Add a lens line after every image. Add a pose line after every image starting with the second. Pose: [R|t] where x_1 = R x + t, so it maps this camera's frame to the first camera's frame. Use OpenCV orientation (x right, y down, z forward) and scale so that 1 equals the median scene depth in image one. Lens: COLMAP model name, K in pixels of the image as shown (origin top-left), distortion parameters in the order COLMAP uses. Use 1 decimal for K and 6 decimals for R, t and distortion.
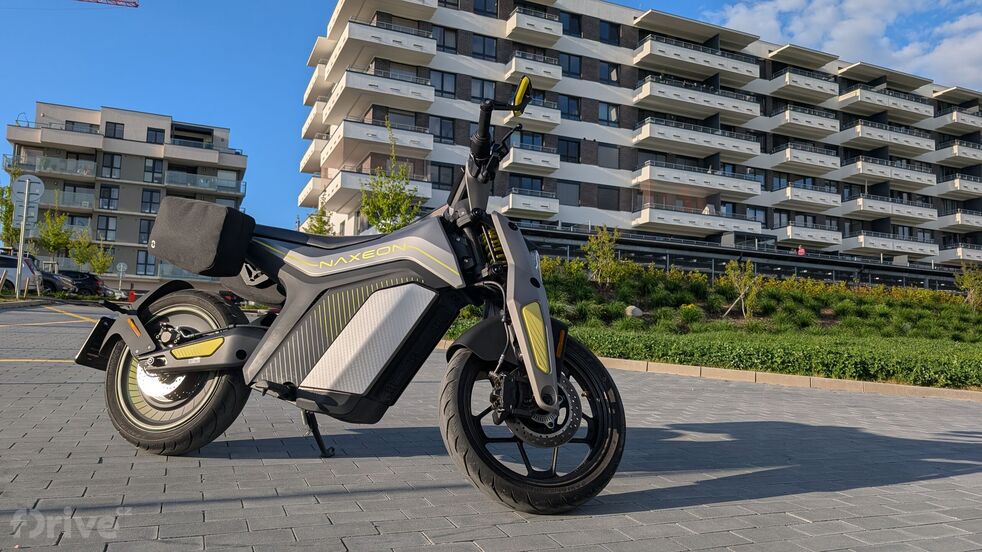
lens RADIAL K [[731.1, 0, 489.8], [0, 731.1, 280.5], [0, 0, 1]] dist [0.004721, -0.006097]
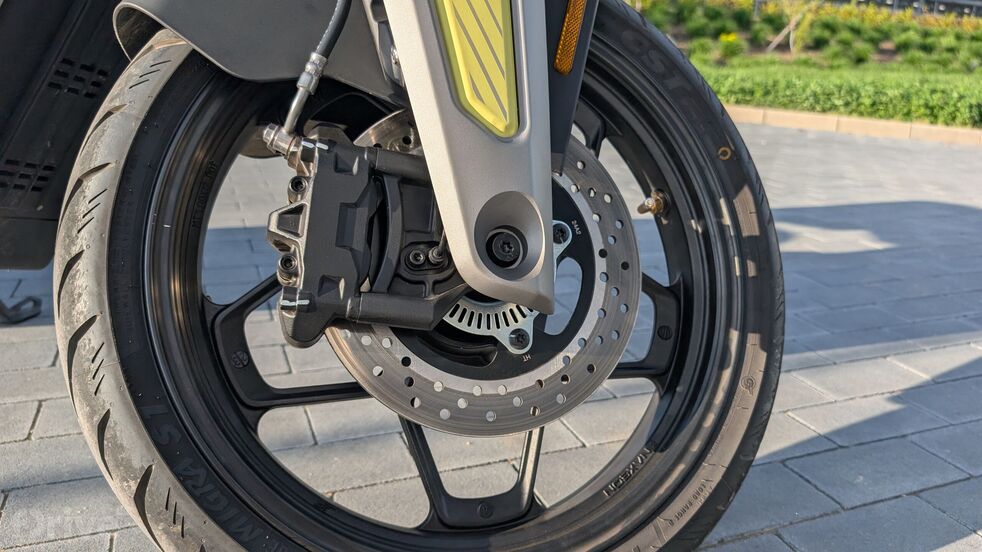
lens RADIAL K [[748.8, 0, 492.2], [0, 748.8, 280.1], [0, 0, 1]] dist [-0.000126, -0.001352]
pose [[0.999870, 0.008423, -0.013761, 0.021532], [-0.003297, 0.941570, 0.336803, 0.025069], [0.015794, -0.336713, 0.941475, 0.212268]]
